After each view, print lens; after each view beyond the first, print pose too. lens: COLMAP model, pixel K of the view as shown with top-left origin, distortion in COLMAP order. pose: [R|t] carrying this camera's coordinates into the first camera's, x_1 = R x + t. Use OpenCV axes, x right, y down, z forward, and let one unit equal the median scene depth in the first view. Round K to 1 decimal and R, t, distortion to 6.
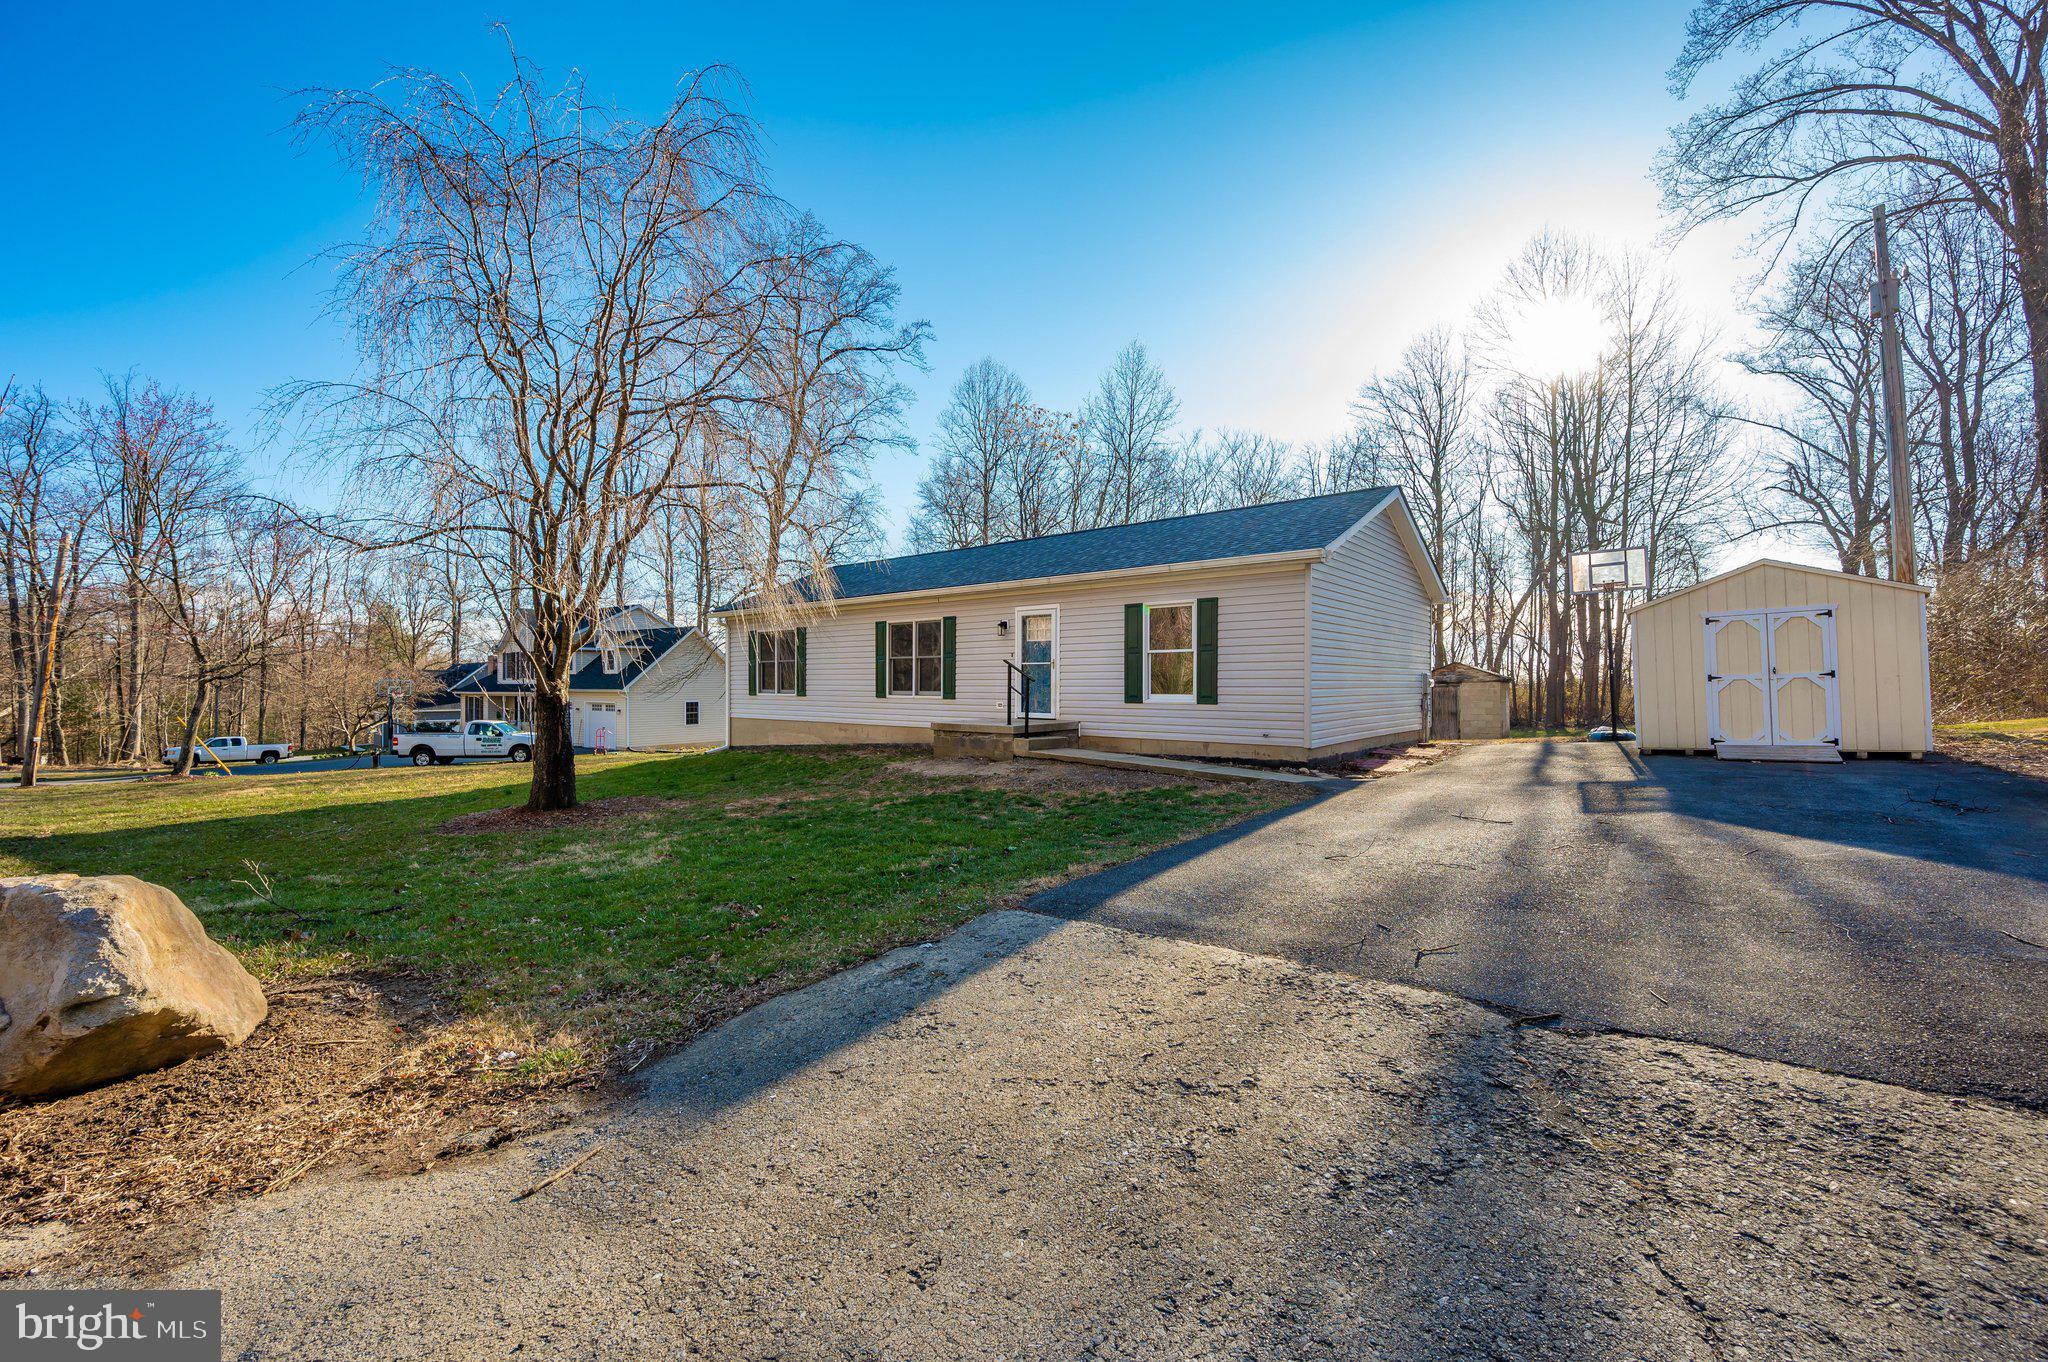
lens RADIAL K [[815.5, 0, 1019.6], [0, 815.5, 669.6], [0, 0, 1]] dist [0.001610, 0.000016]
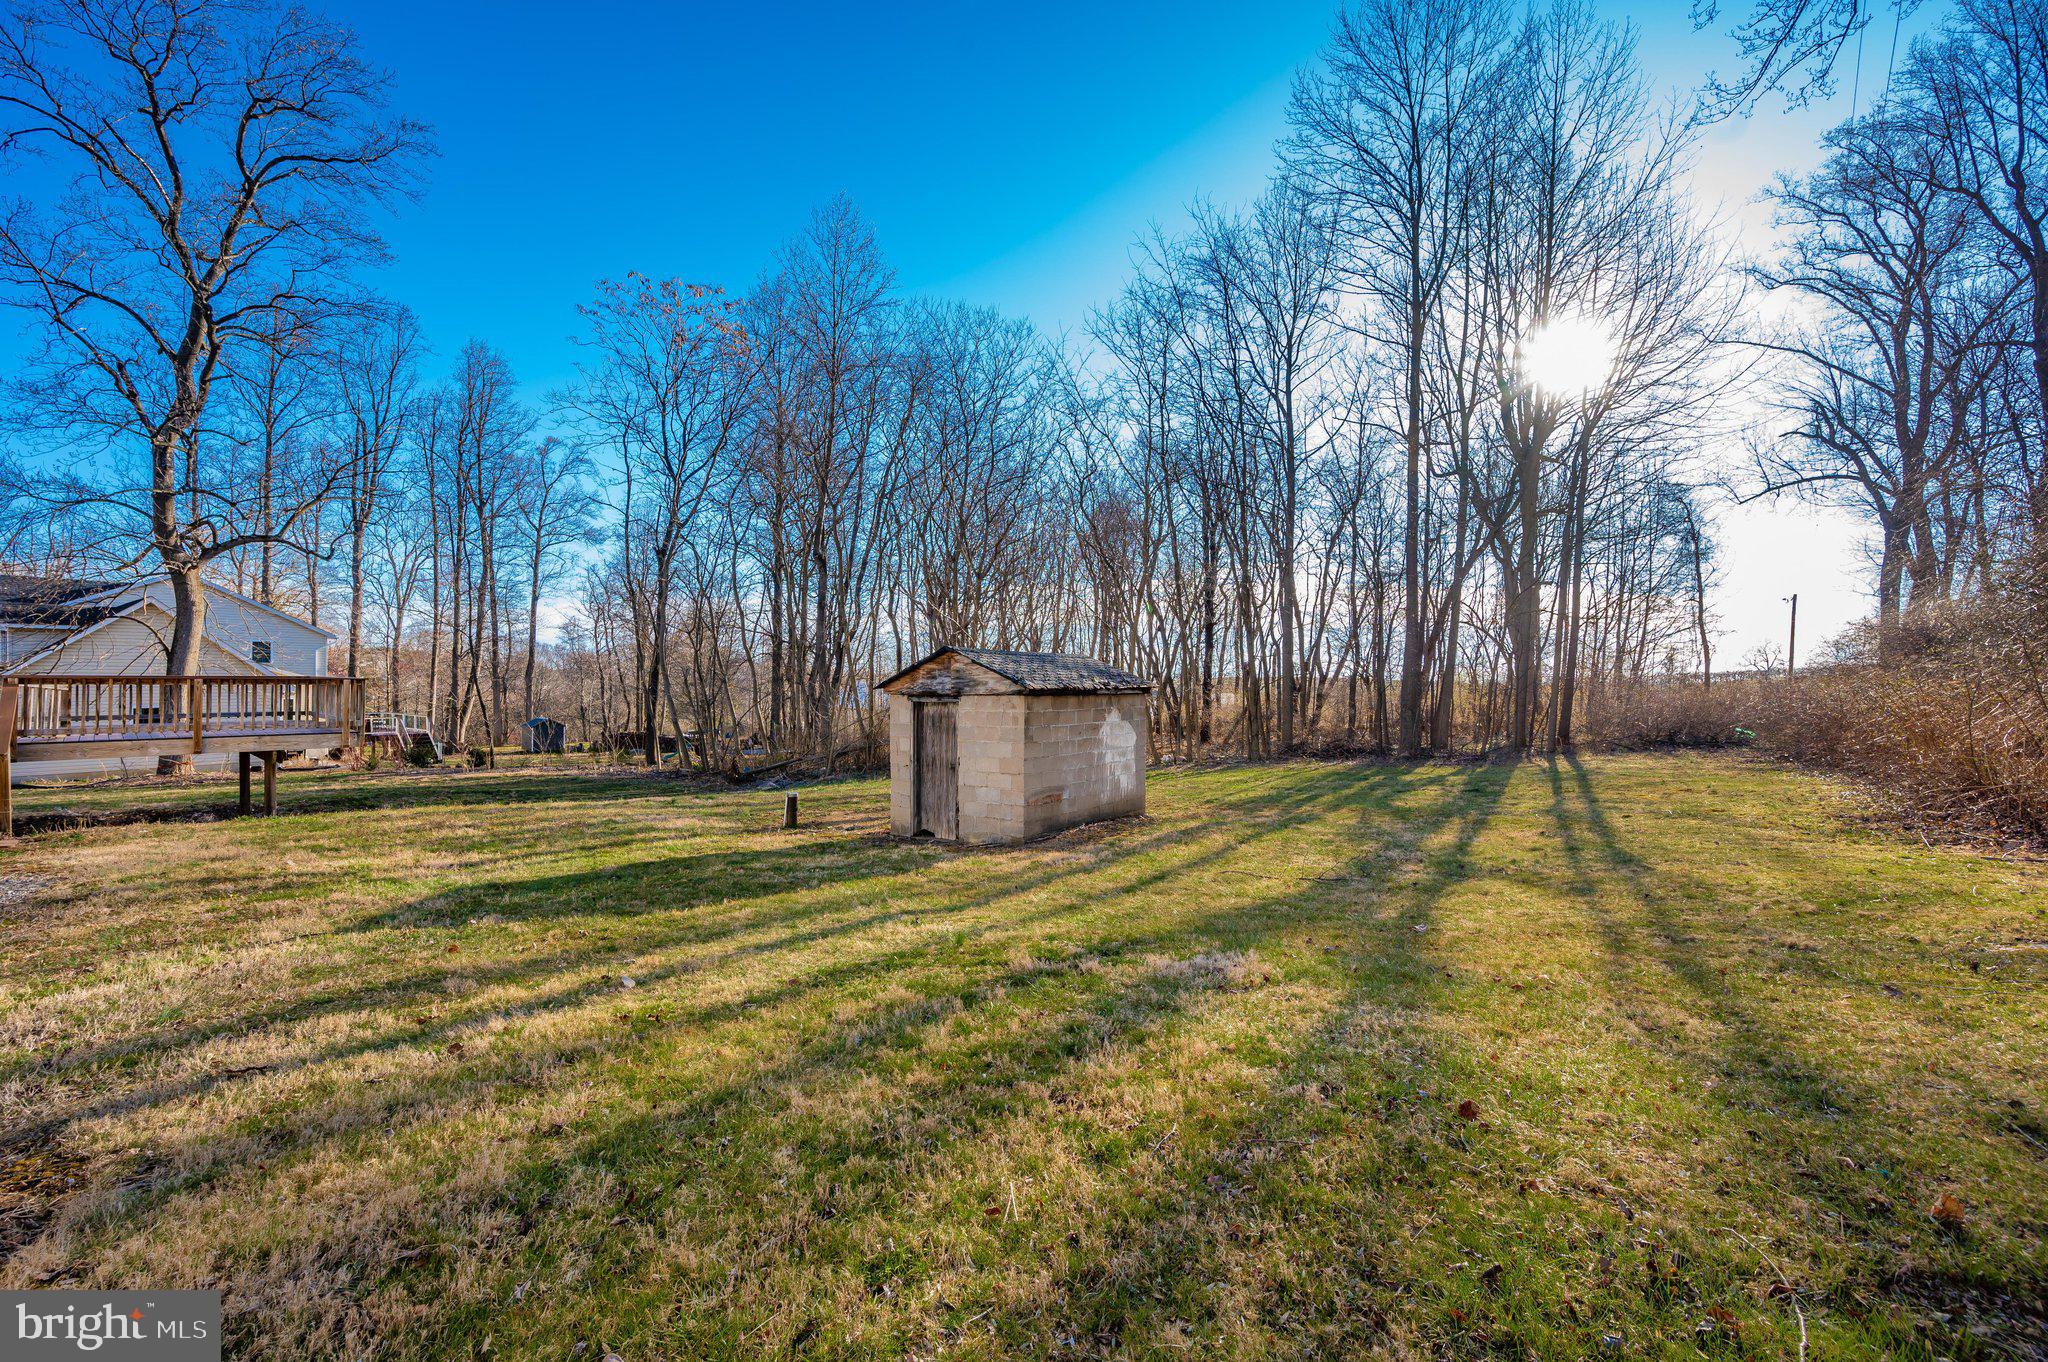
lens RADIAL K [[815.5, 0, 1019.6], [0, 815.5, 669.6], [0, 0, 1]] dist [0.001610, 0.000016]
pose [[0.999684, 0.002743, -0.024989, 0.227748], [-0.002665, 0.999992, 0.003145, 0.000372], [0.024997, -0.003077, 0.999683, 0.225582]]
